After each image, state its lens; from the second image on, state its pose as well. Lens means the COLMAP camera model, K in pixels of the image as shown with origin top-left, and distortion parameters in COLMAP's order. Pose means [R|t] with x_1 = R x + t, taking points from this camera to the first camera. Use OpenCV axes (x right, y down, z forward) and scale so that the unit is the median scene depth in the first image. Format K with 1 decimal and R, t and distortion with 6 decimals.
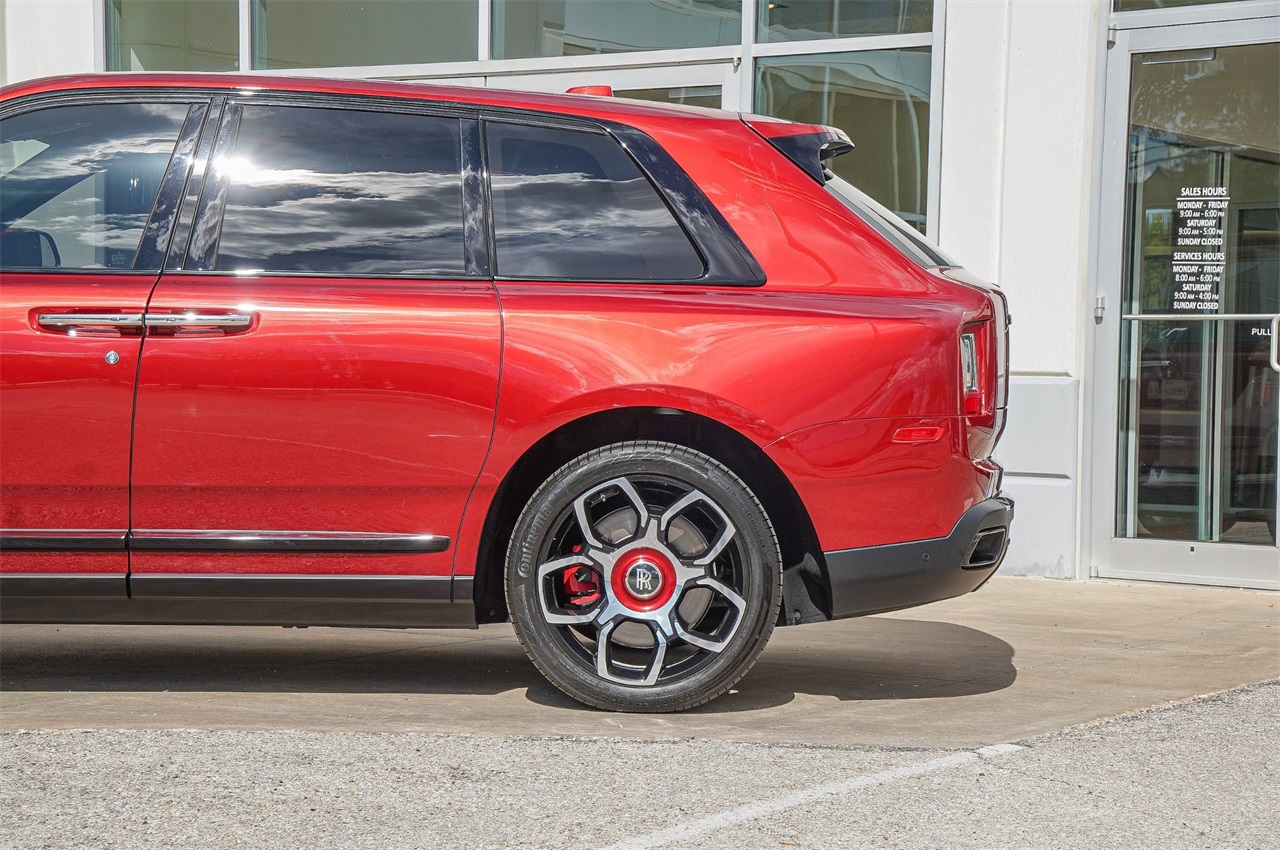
lens RADIAL K [[2929.7, 0, 646.8], [0, 2929.7, 412.7], [0, 0, 1]] dist [0.780815, 0.000000]
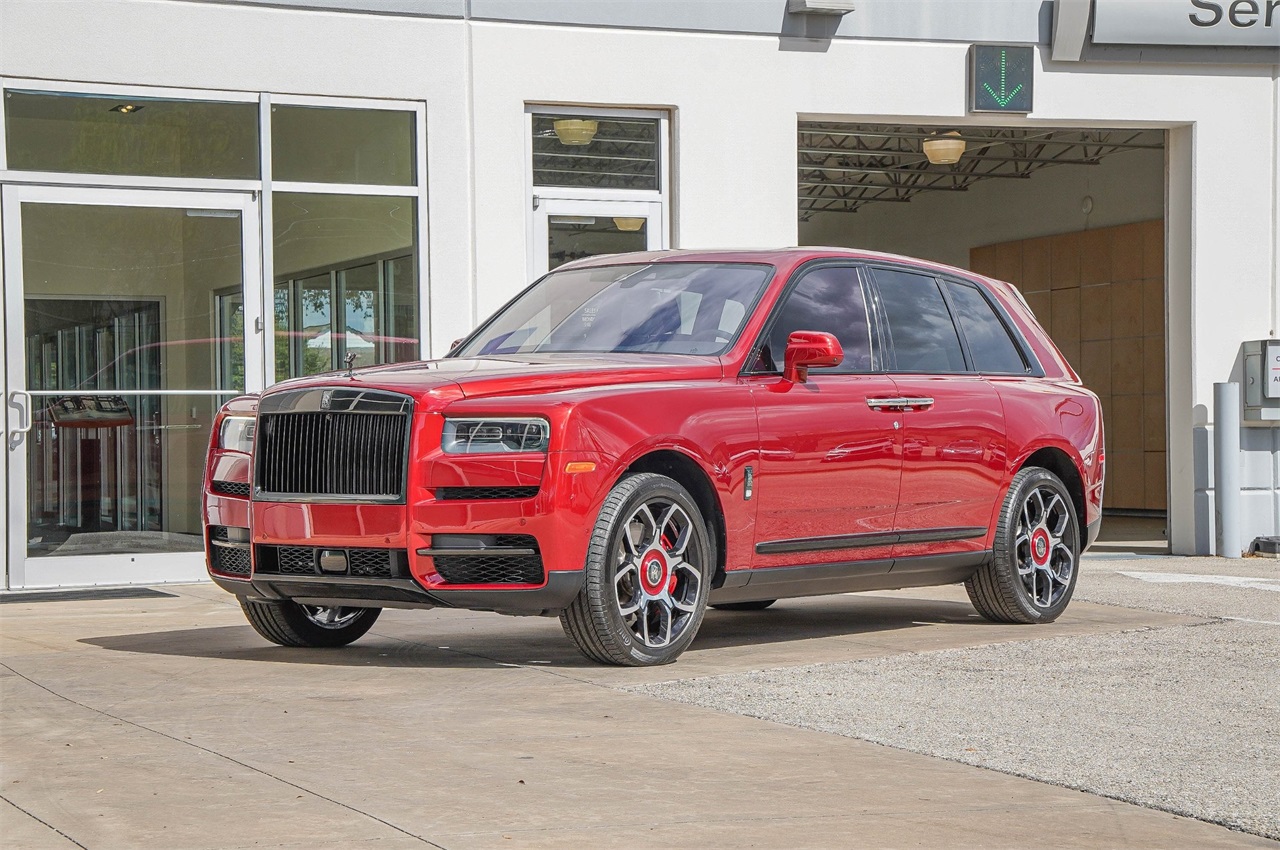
lens RADIAL K [[2929.7, 0, 642.4], [0, 2929.7, 428.7], [0, 0, 1]] dist [0.780815, 0.000000]
pose [[0.537675, -0.023994, 0.842811, -1.534794], [0.031760, 0.999462, 0.008193, -0.032515], [-0.842554, 0.022363, 0.538147, 0.246468]]
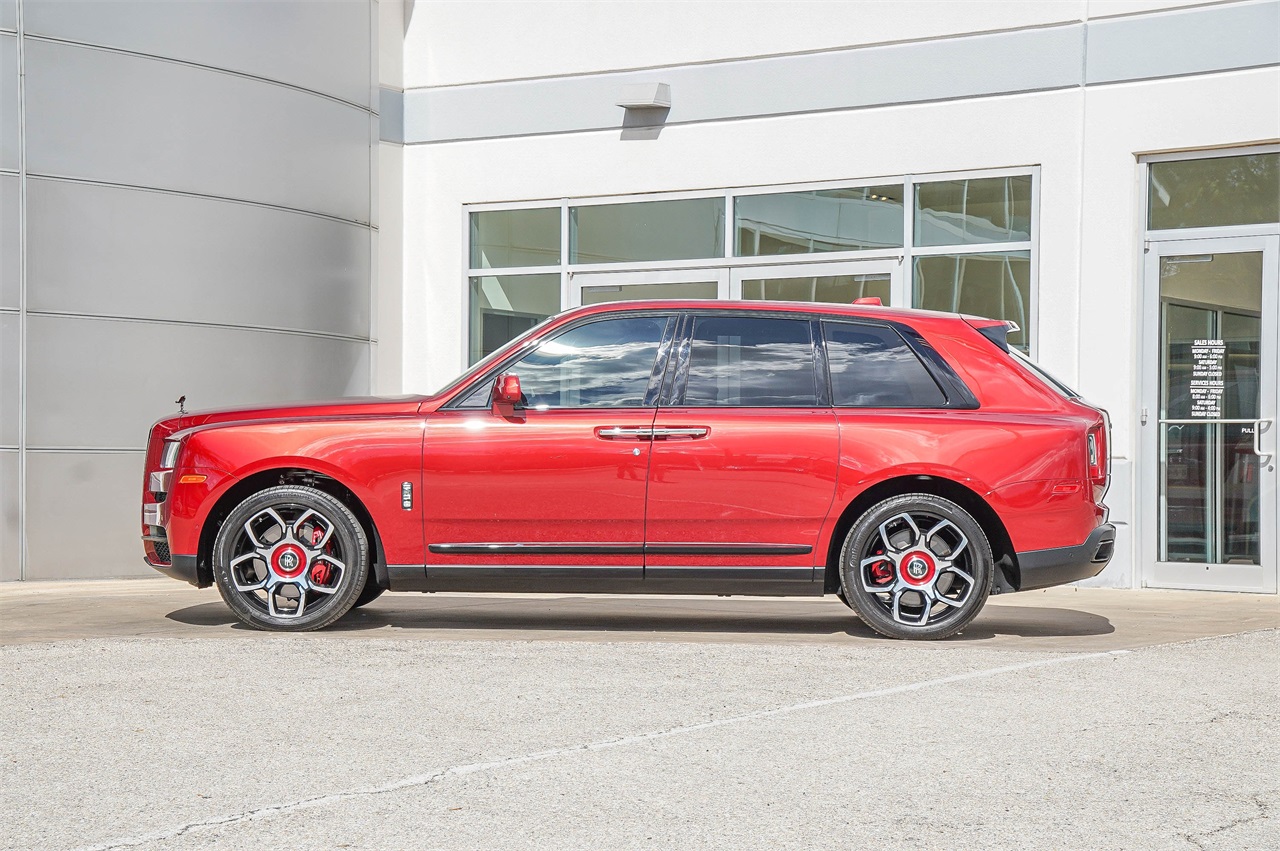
lens RADIAL K [[2929.7, 0, 648.6], [0, 2929.7, 411.6], [0, 0, 1]] dist [0.780815, 0.000000]
pose [[0.999890, -0.011924, 0.008856, -0.181380], [0.012207, 0.999392, -0.032665, 0.016442], [-0.008461, 0.032770, 0.999427, -0.843557]]
